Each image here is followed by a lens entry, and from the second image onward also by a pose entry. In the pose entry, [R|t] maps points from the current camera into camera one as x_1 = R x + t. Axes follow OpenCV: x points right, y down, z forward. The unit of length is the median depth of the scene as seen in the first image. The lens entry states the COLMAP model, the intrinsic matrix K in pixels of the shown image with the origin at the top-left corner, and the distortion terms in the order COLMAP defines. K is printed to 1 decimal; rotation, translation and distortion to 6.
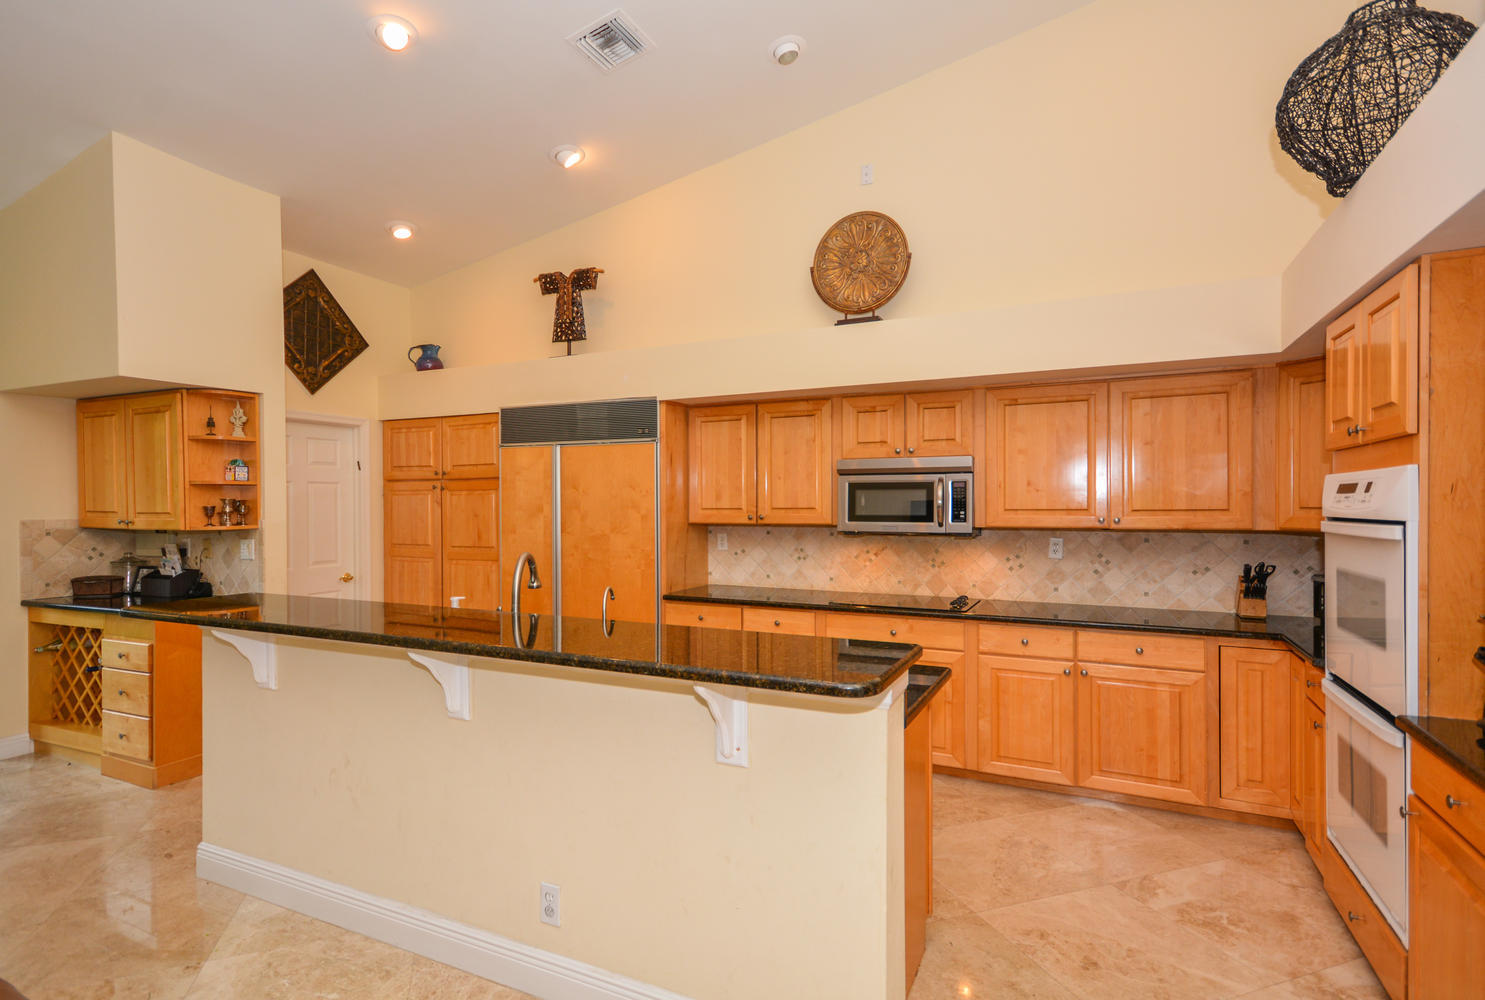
lens RADIAL K [[708.9, 0, 746.4], [0, 708.9, 508.1], [0, 0, 1]] dist [0.019847, -0.005512]
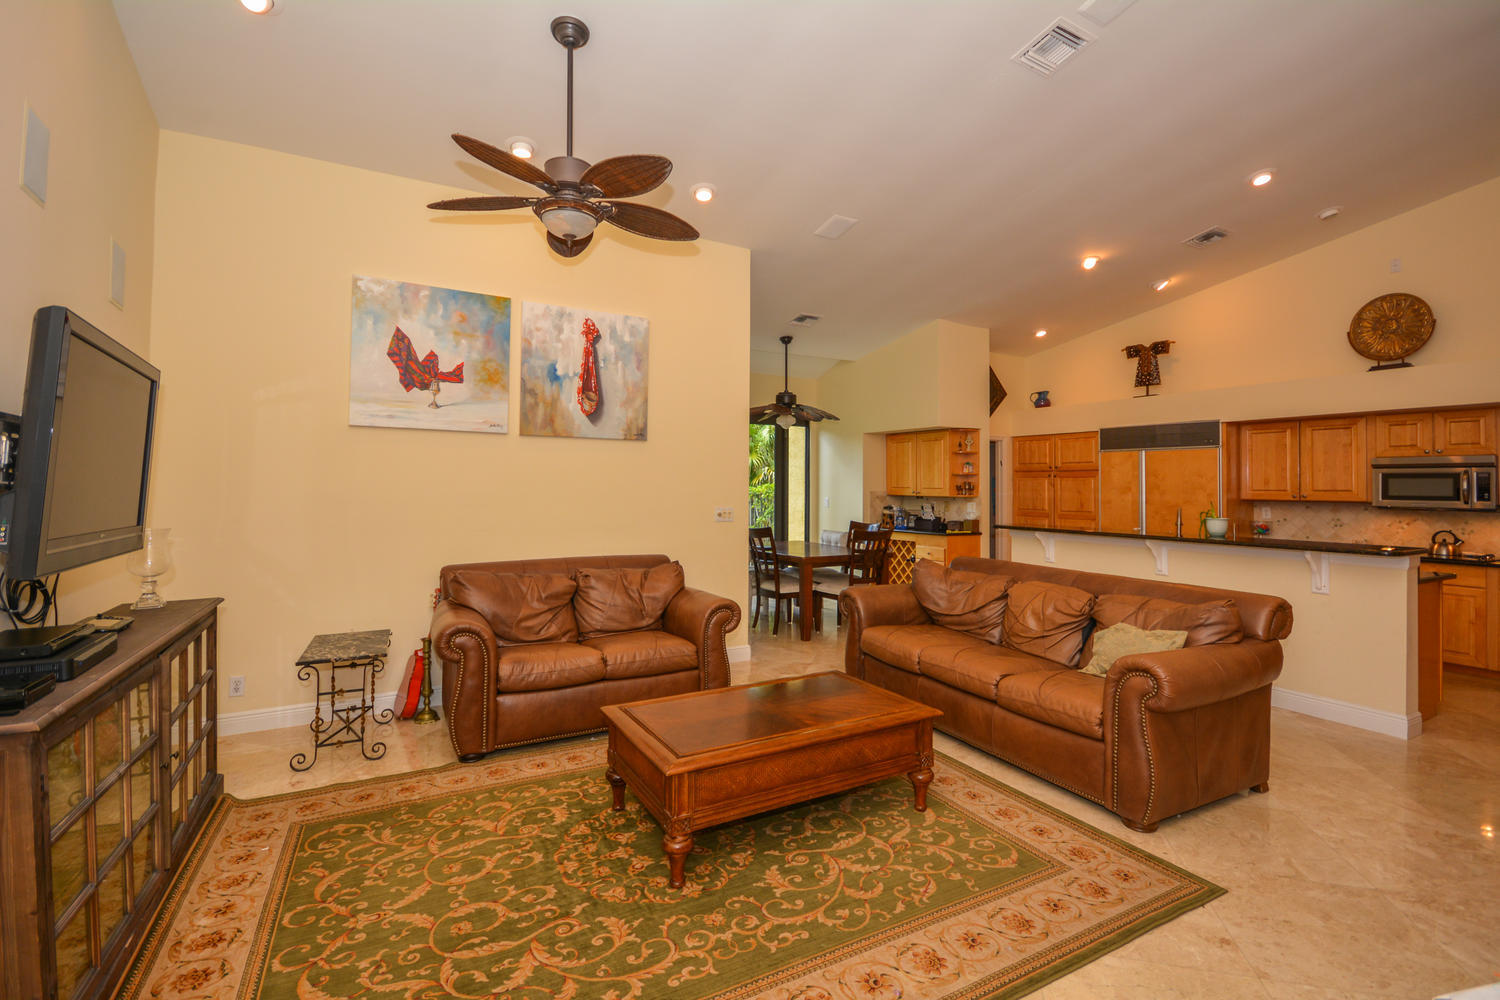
lens RADIAL K [[654.4, 0, 744.2], [0, 654.4, 475.2], [0, 0, 1]] dist [-0.014848, -0.002907]
pose [[0.806733, 0.000820, -0.590915, -0.130158], [-0.016513, 0.999640, -0.021158, 0.017598], [0.590685, 0.026826, 0.806456, -0.828468]]
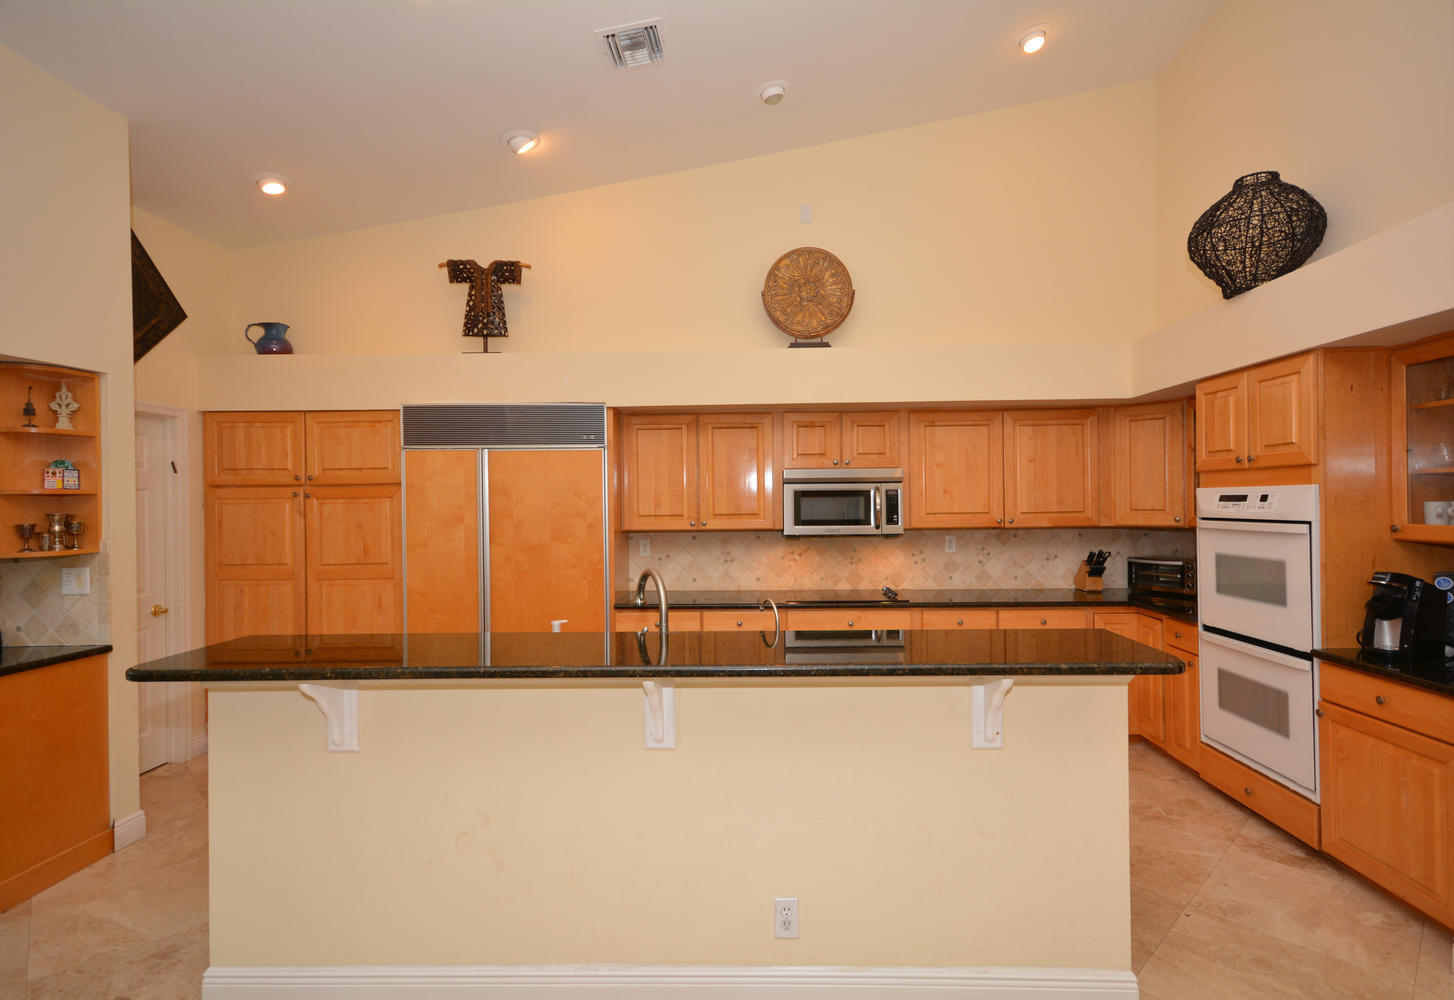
lens RADIAL K [[683.8, 0, 730.6], [0, 683.8, 499.6], [0, 0, 1]] dist [0.014074, -0.000156]
pose [[0.916721, -0.006927, 0.399467, -0.353652], [0.011326, 0.999898, -0.008651, -0.013007], [-0.399367, 0.012455, 0.916707, 0.065480]]
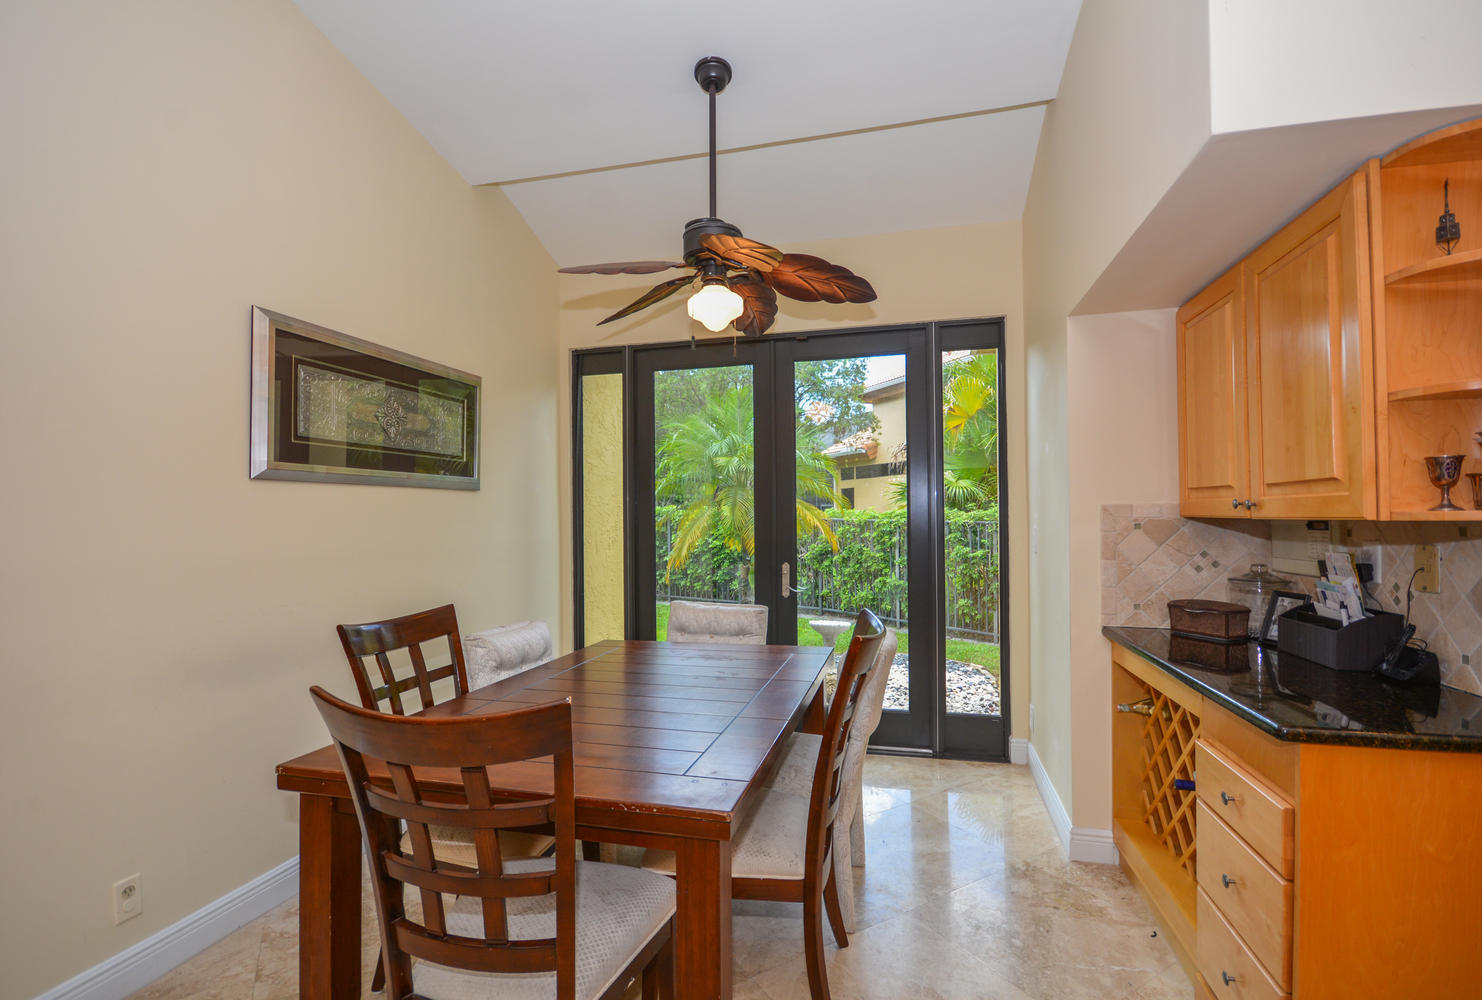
lens RADIAL K [[707.4, 0, 726.4], [0, 707.4, 515.2], [0, 0, 1]] dist [0.019847, -0.005512]
pose [[0.189761, 0.001803, -0.981829, -0.426990], [-0.002385, 0.999996, 0.001376, 0.026177], [0.981827, 0.002081, 0.189765, 0.527195]]
